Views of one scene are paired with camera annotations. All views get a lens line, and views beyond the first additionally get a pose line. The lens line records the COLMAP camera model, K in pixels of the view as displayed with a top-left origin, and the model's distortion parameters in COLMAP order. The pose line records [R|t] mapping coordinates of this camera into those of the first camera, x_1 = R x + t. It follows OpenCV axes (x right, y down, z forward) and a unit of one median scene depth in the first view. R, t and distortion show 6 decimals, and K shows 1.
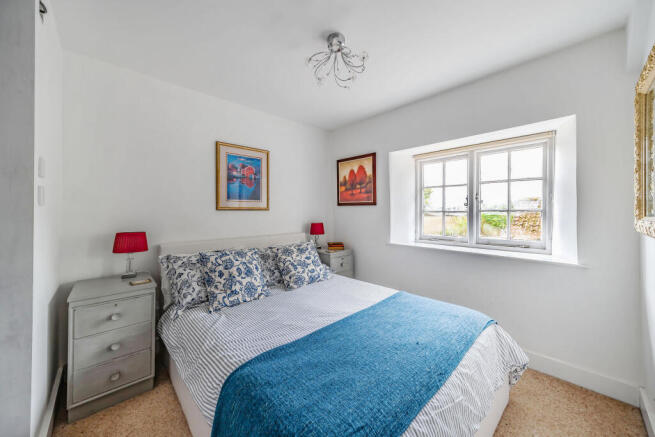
lens RADIAL K [[241.4, 0, 326.8], [0, 241.4, 213.5], [0, 0, 1]] dist [0.001456, 0.000045]
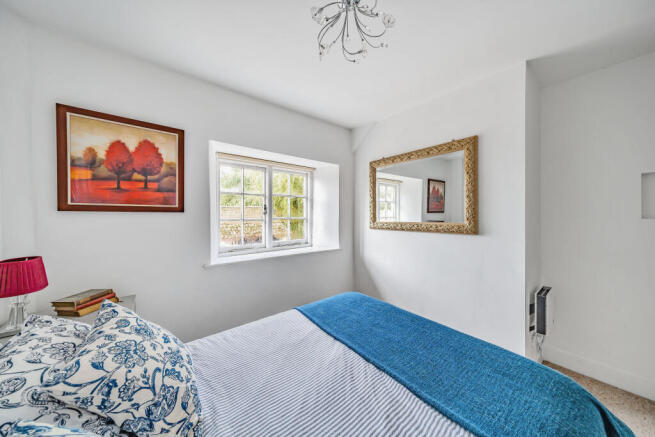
lens RADIAL K [[226.3, 0, 326.8], [0, 226.3, 215.8], [0, 0, 1]] dist [0.003205, 0.000092]
pose [[0.073332, -0.003989, 0.997300, -0.358299], [0.013760, 0.999901, 0.002987, -0.020783], [-0.997213, 0.013504, 0.073380, 0.554427]]
